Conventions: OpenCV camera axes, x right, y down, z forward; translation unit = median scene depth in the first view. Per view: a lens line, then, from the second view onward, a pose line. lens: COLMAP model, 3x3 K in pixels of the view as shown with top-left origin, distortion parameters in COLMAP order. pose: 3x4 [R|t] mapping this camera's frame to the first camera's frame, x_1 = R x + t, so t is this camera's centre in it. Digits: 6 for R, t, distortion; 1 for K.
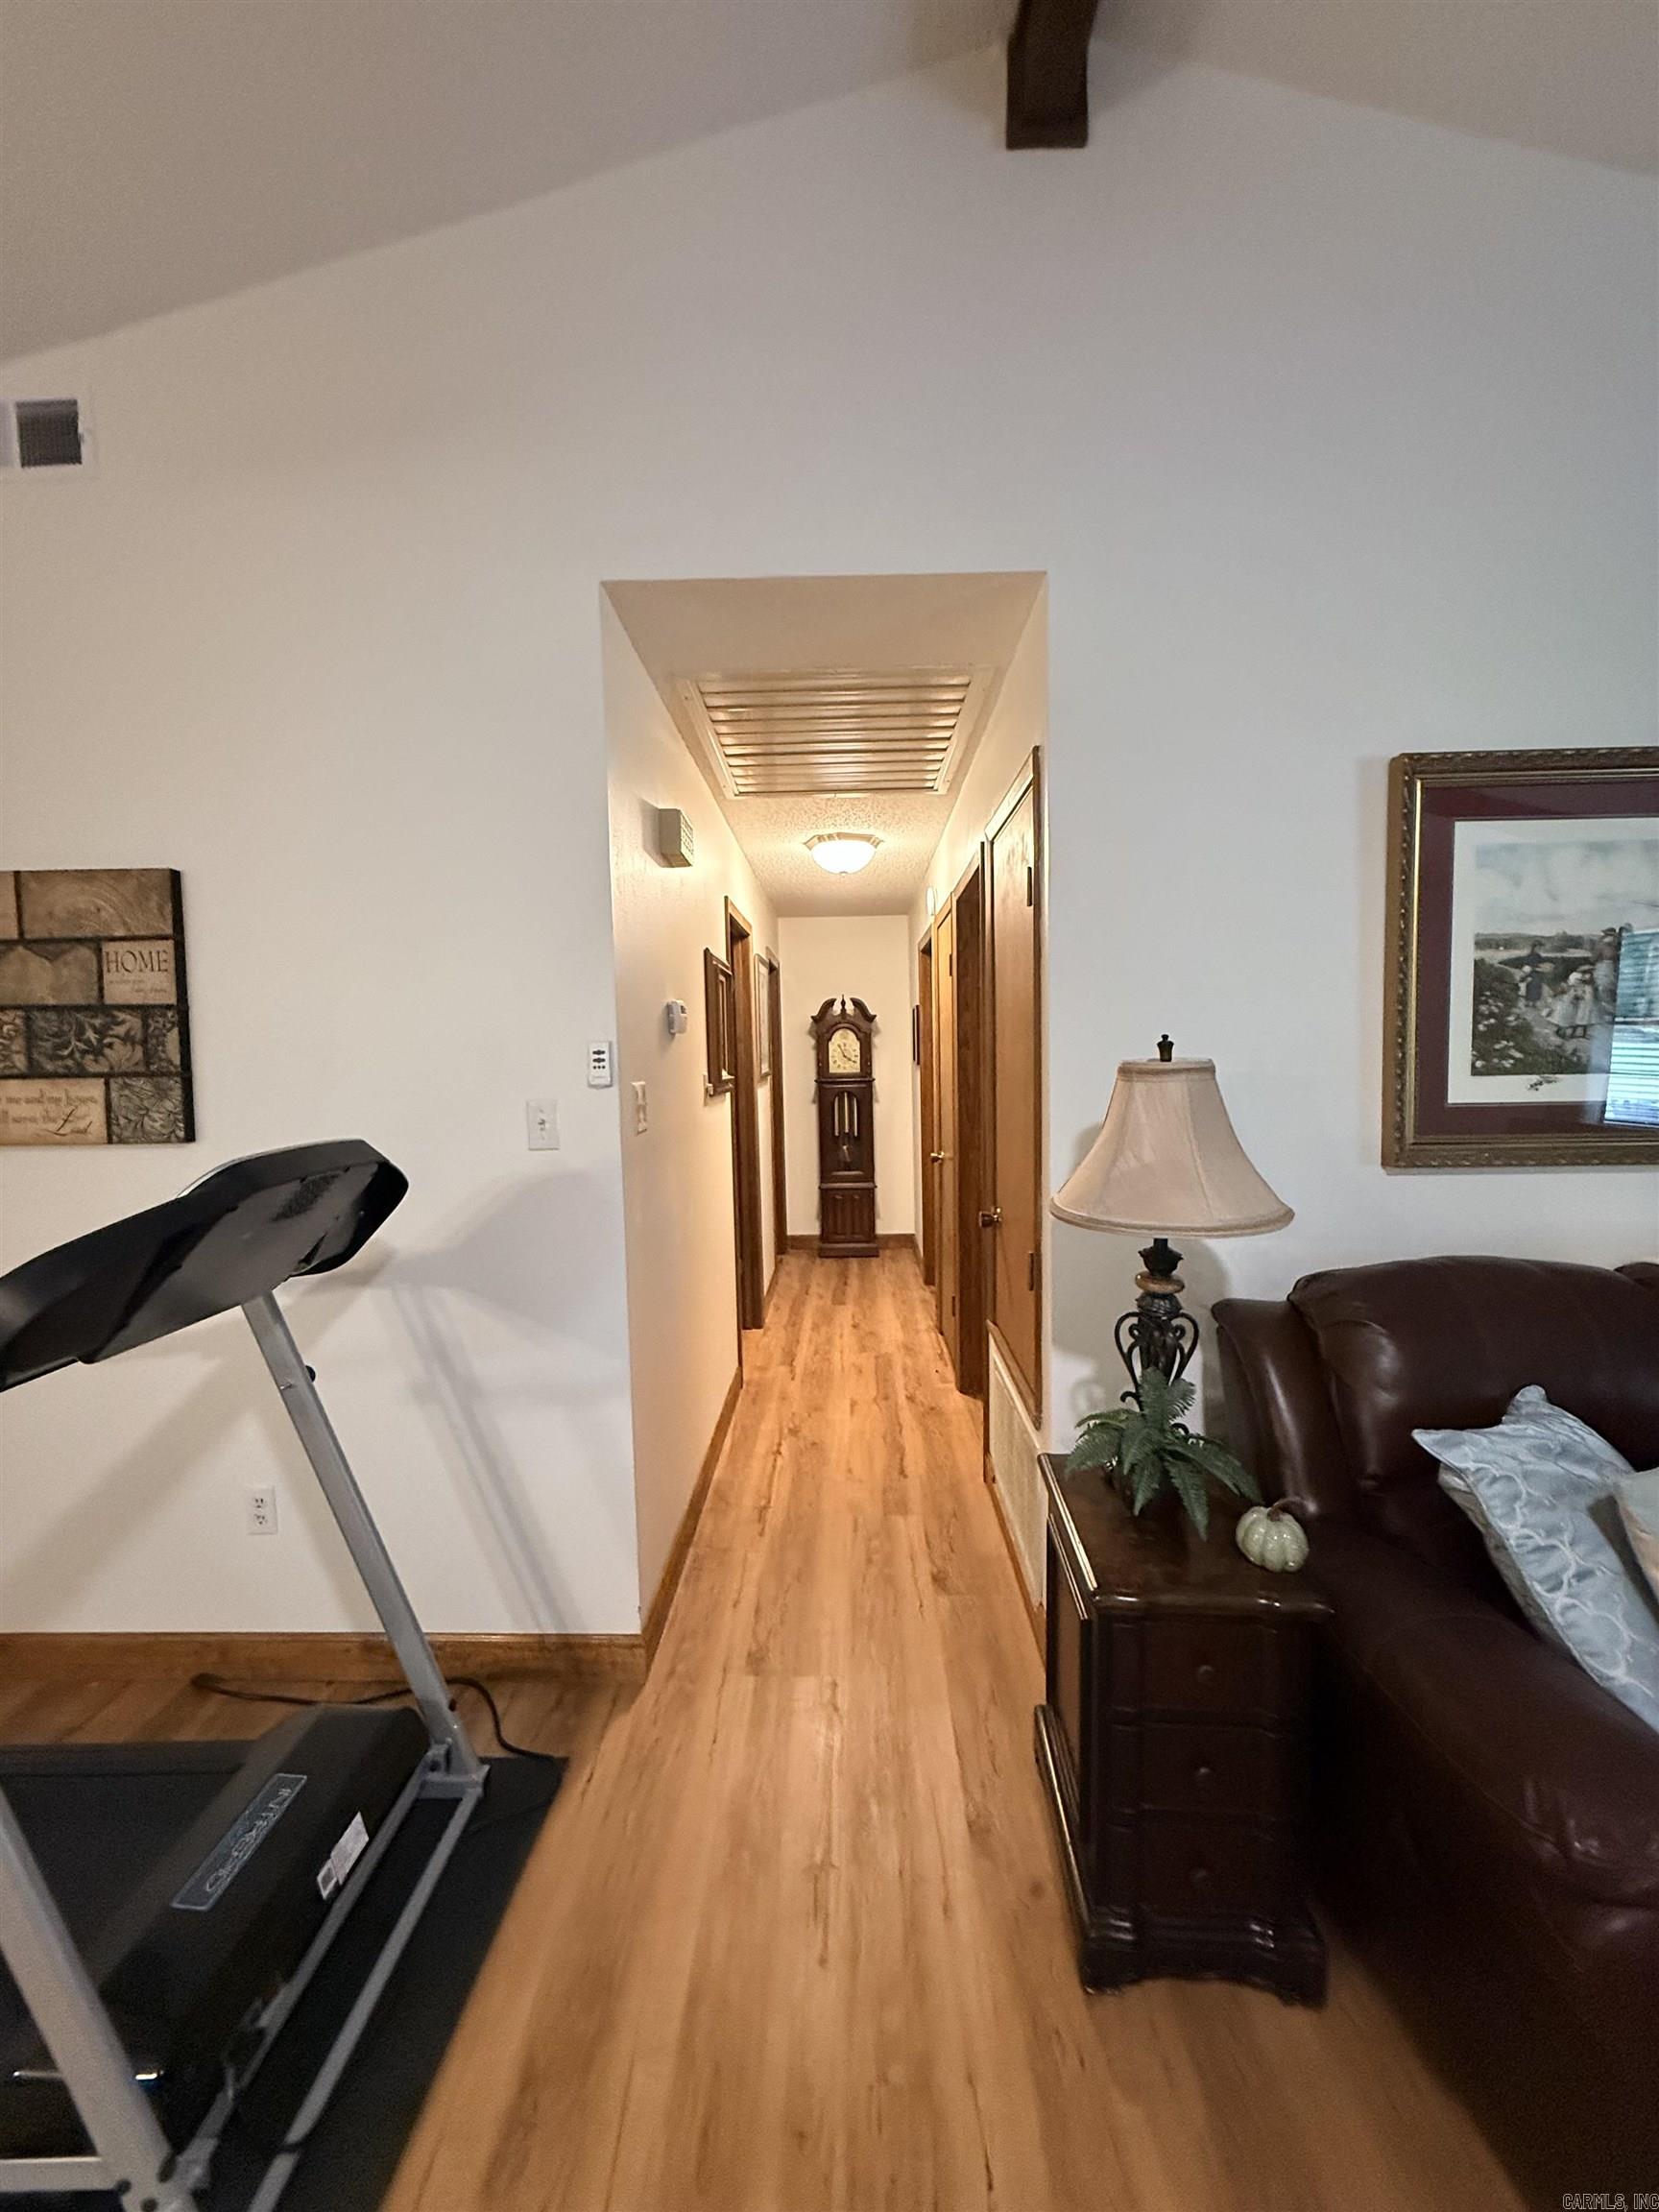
lens RADIAL K [[878.5, 0, 839.8], [0, 878.5, 1104.4], [0, 0, 1]] dist [0.003998, 0.000032]
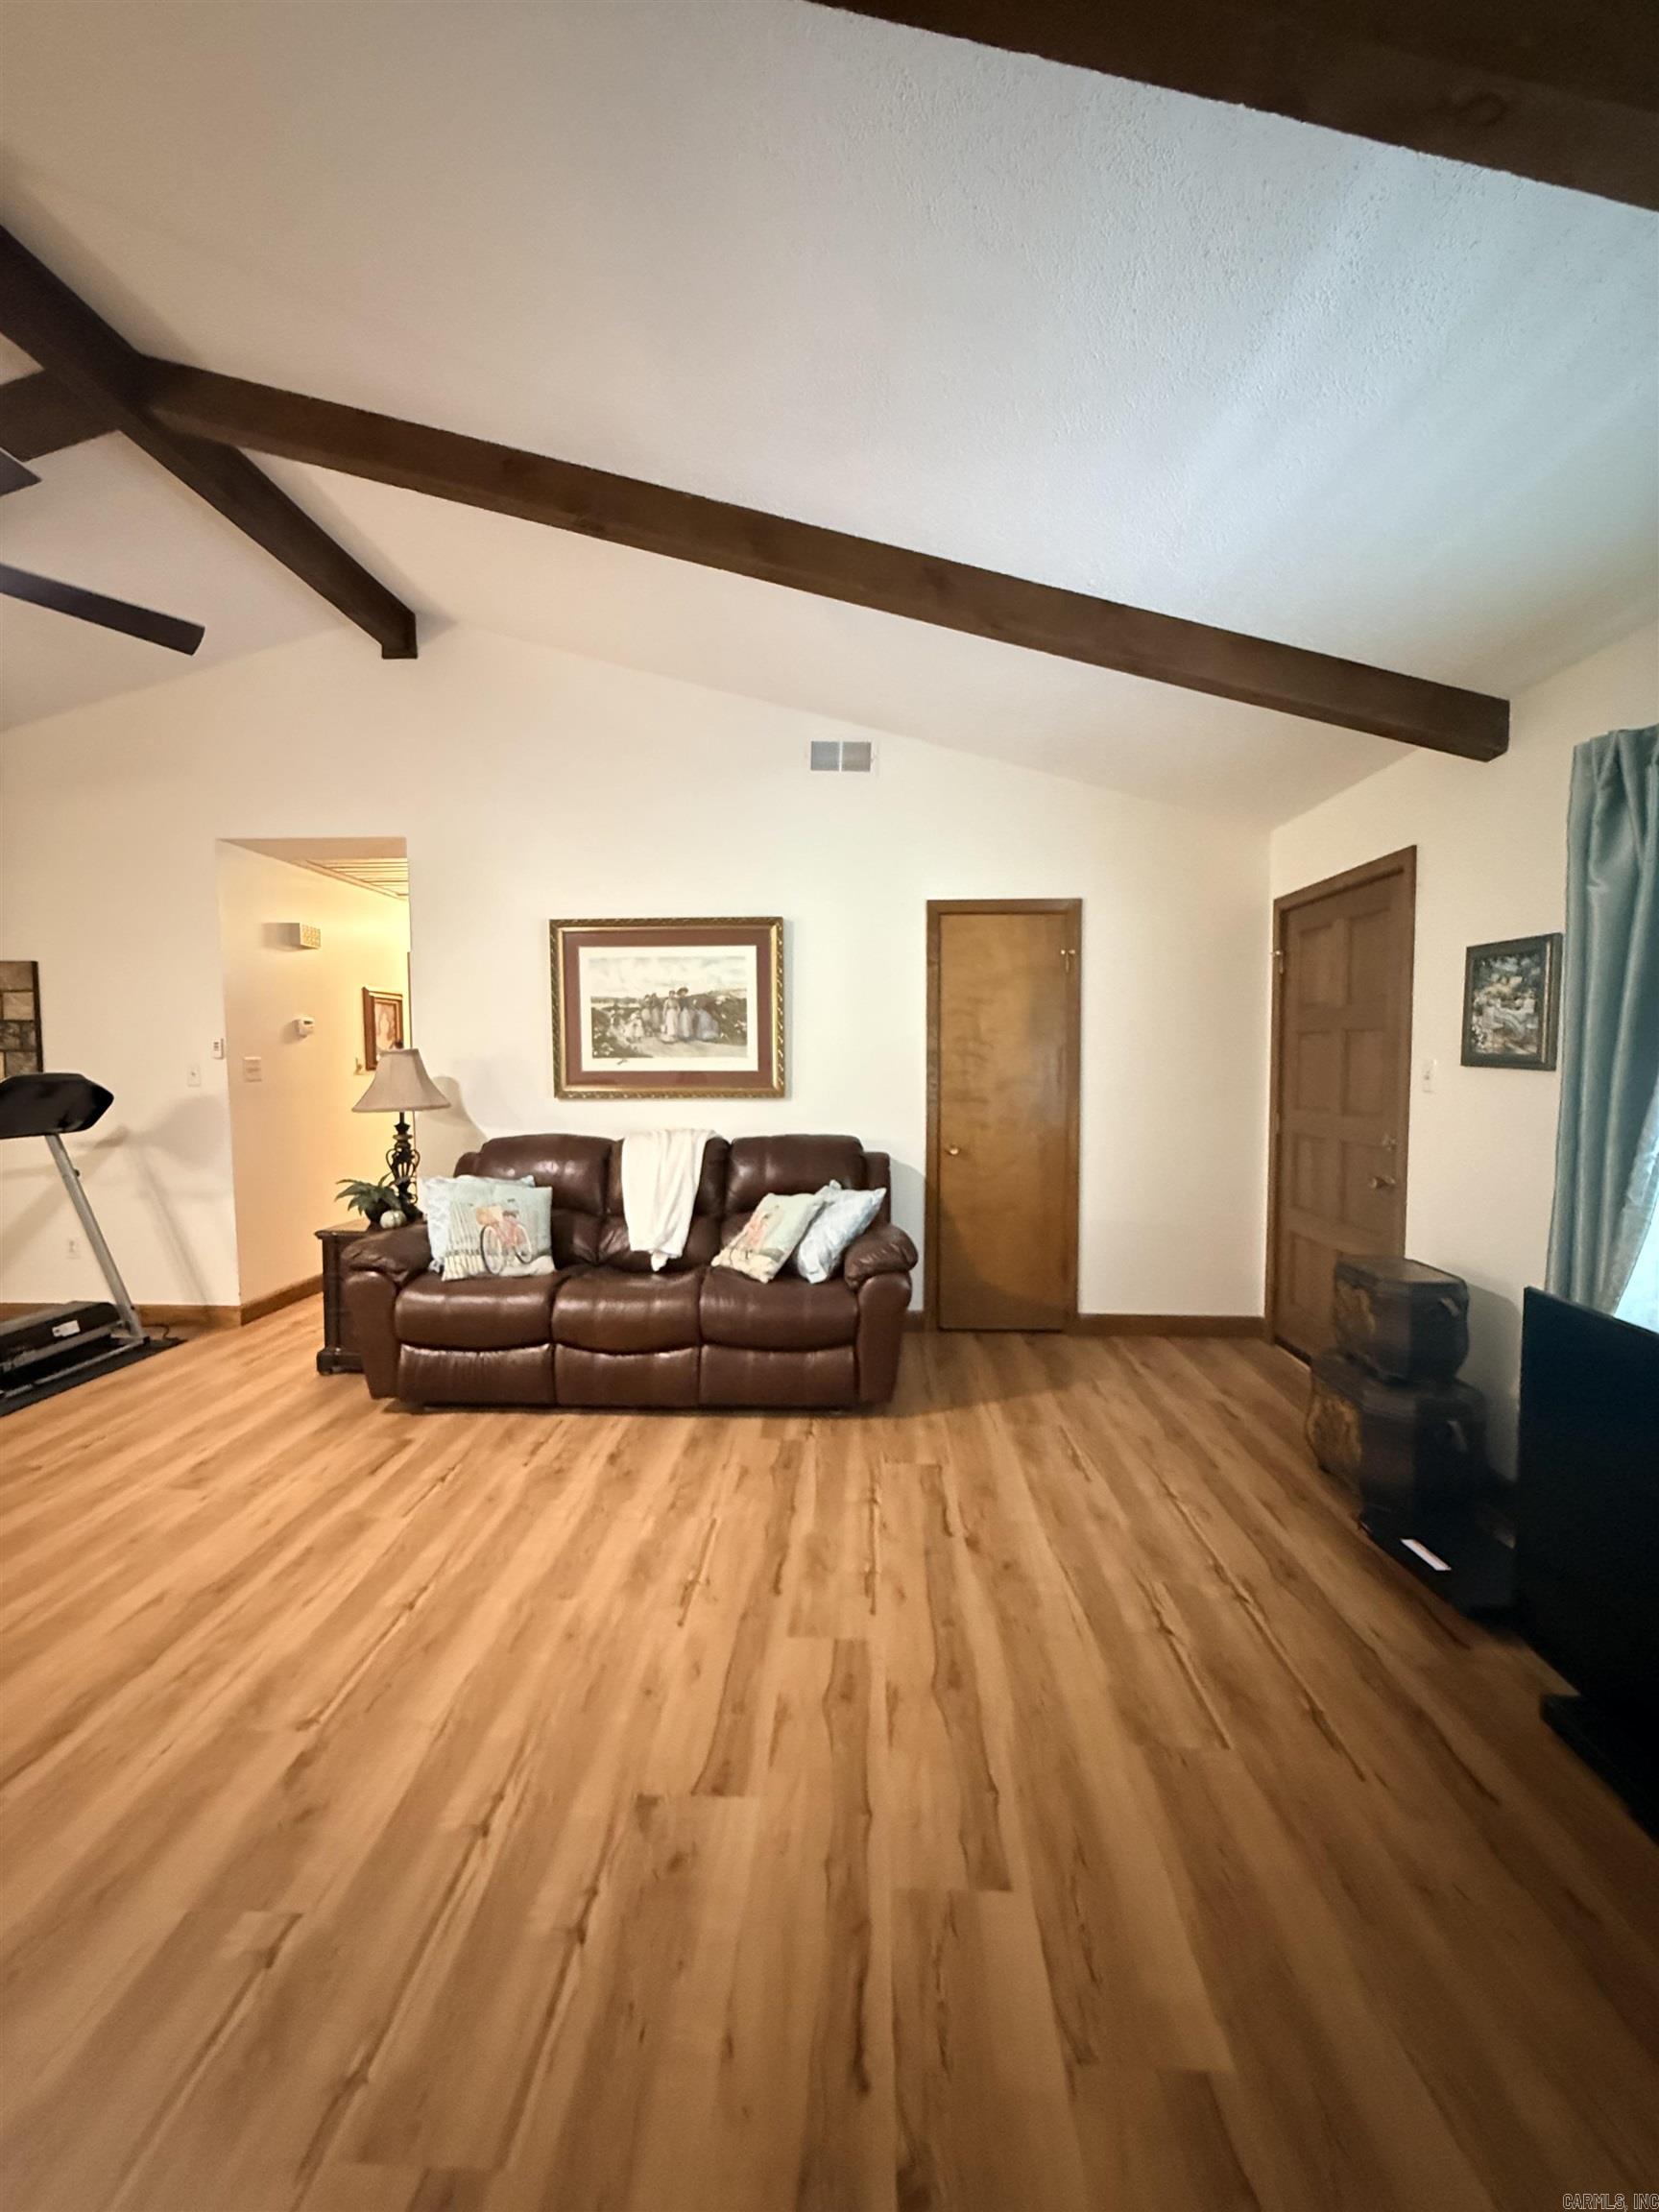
lens RADIAL K [[878.5, 0, 825.8], [0, 878.5, 1105.6], [0, 0, 1]] dist [0.003998, 0.000032]
pose [[0.999585, 0.014245, -0.025055, 1.386797], [-0.014196, 0.999897, 0.002143, 0.076298], [0.025083, -0.001786, 0.999684, -1.259787]]
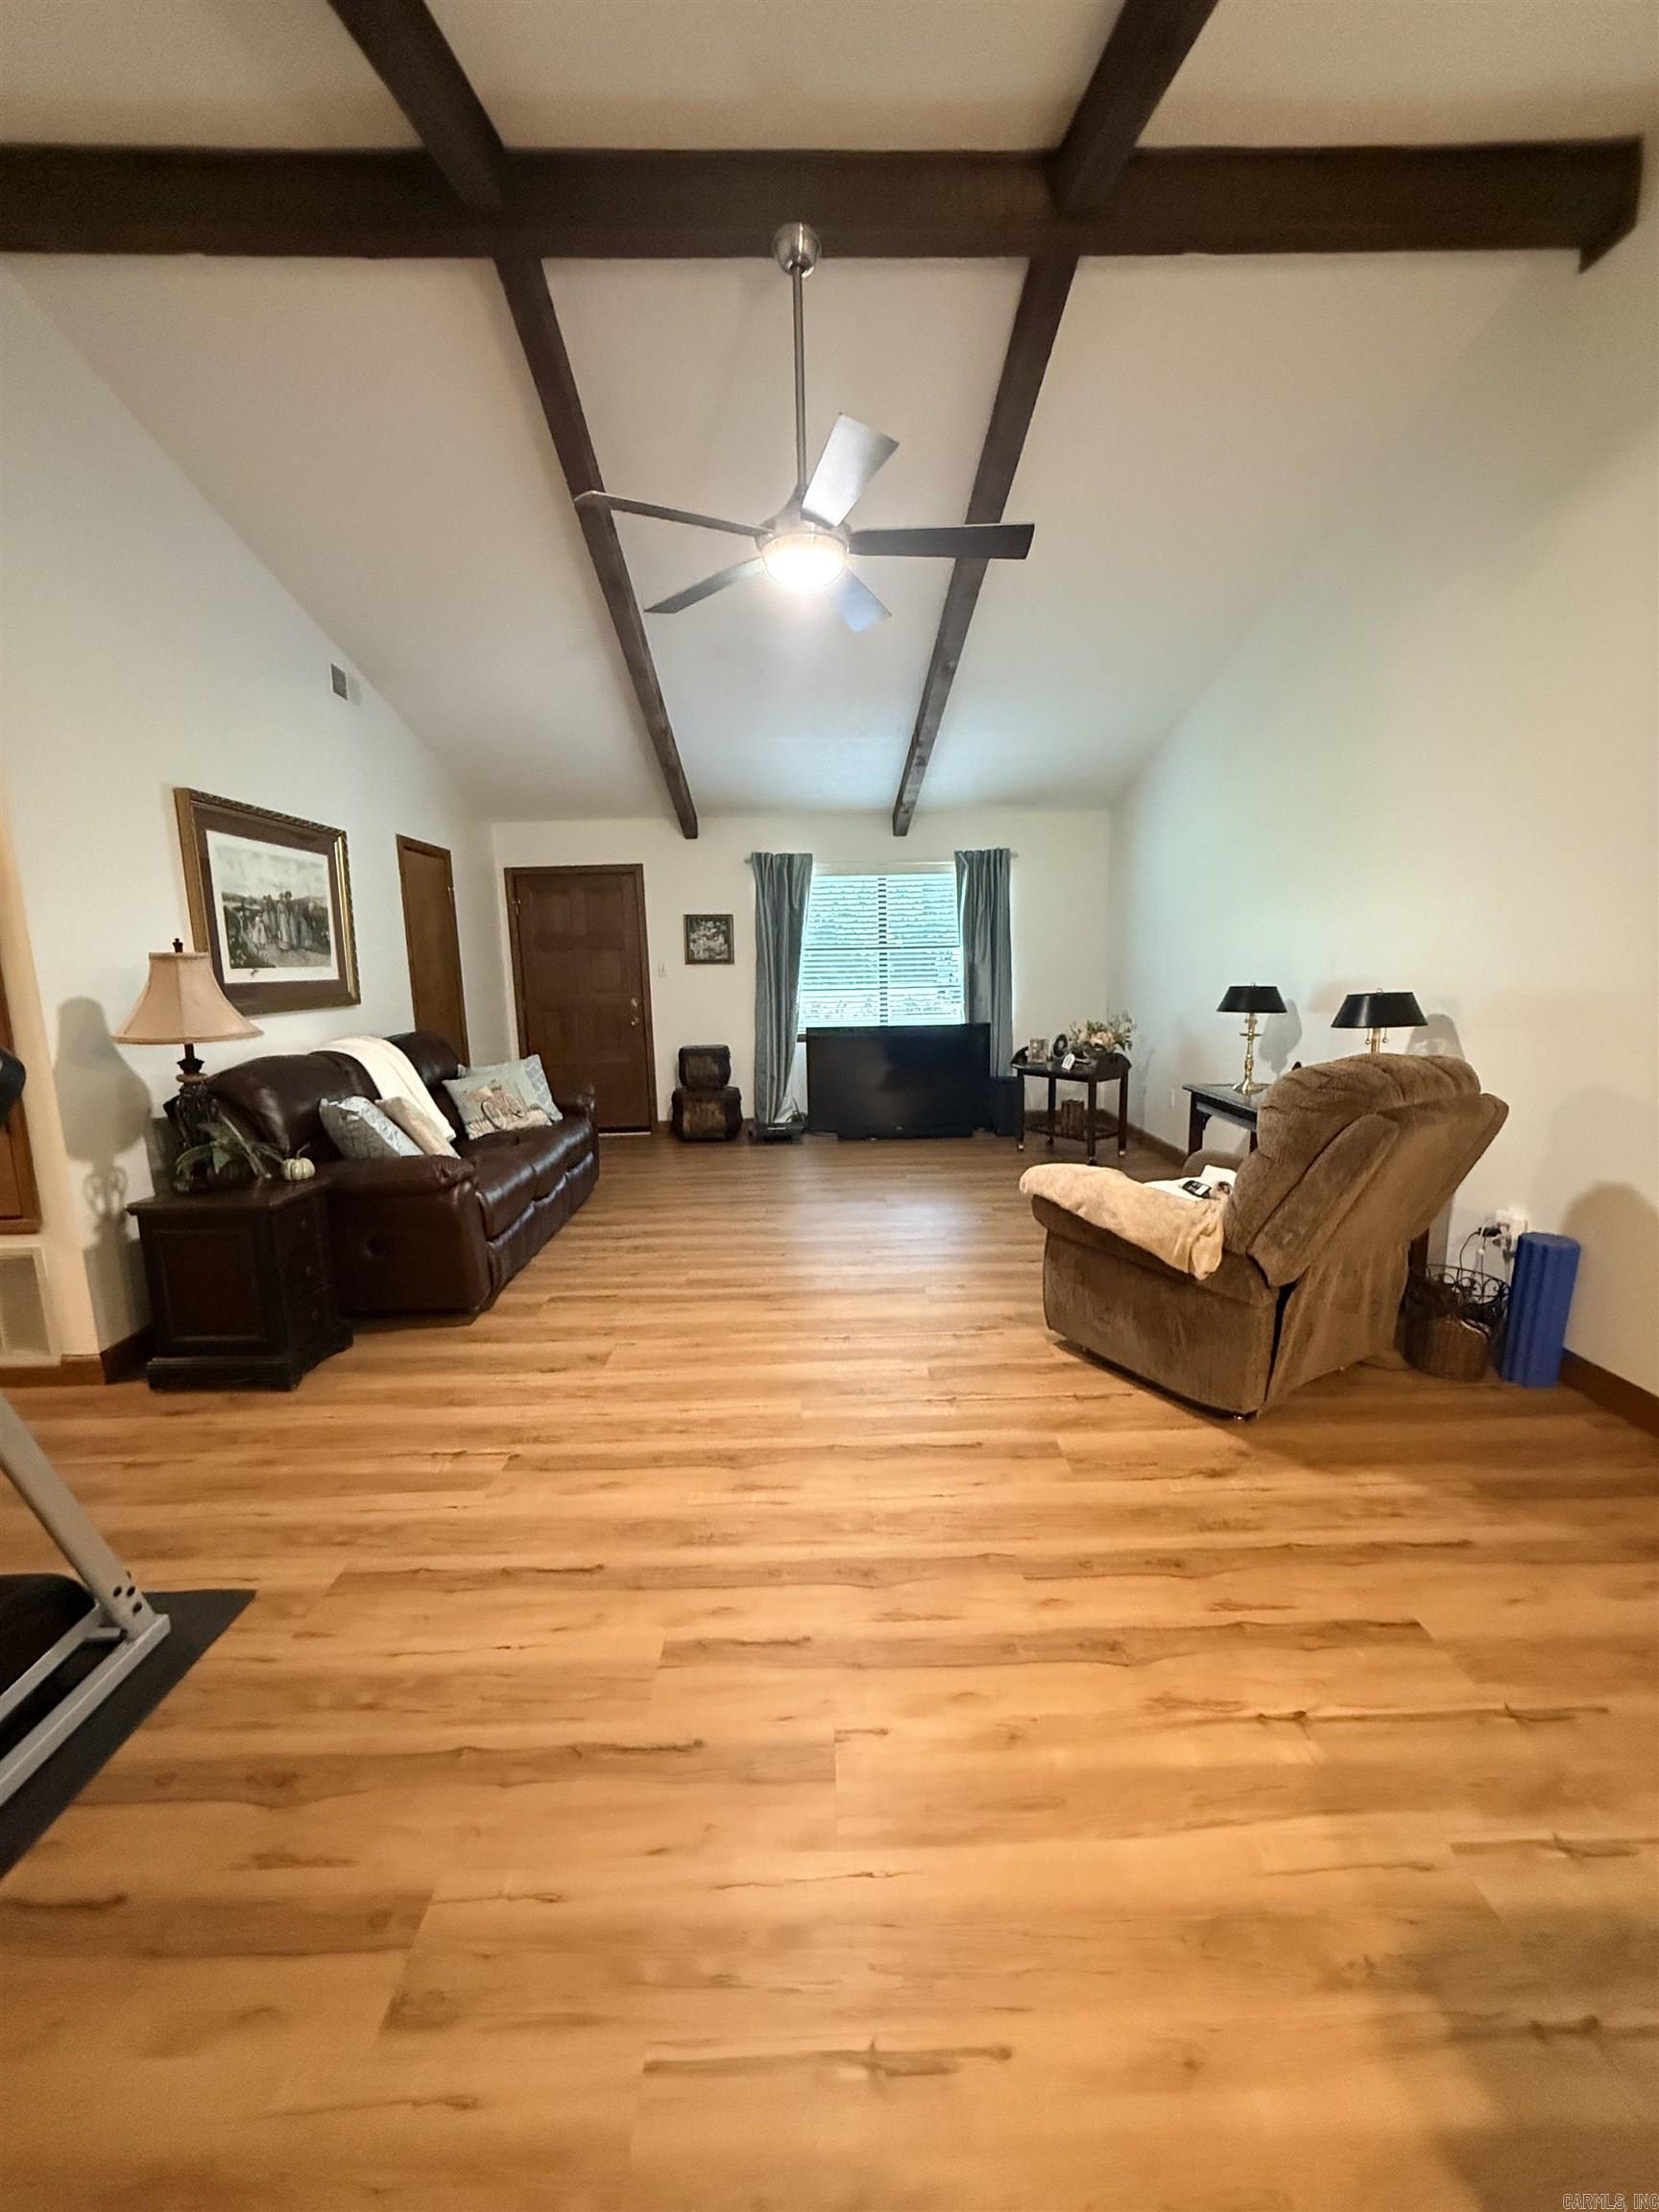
lens RADIAL K [[878.5, 0, 826.7], [0, 878.5, 1098.5], [0, 0, 1]] dist [0.003998, 0.000032]
pose [[-0.023157, -0.138578, 0.990081, -1.228877], [0.081252, 0.986809, 0.140020, 0.082479], [-0.996425, 0.083688, -0.011591, -0.231771]]
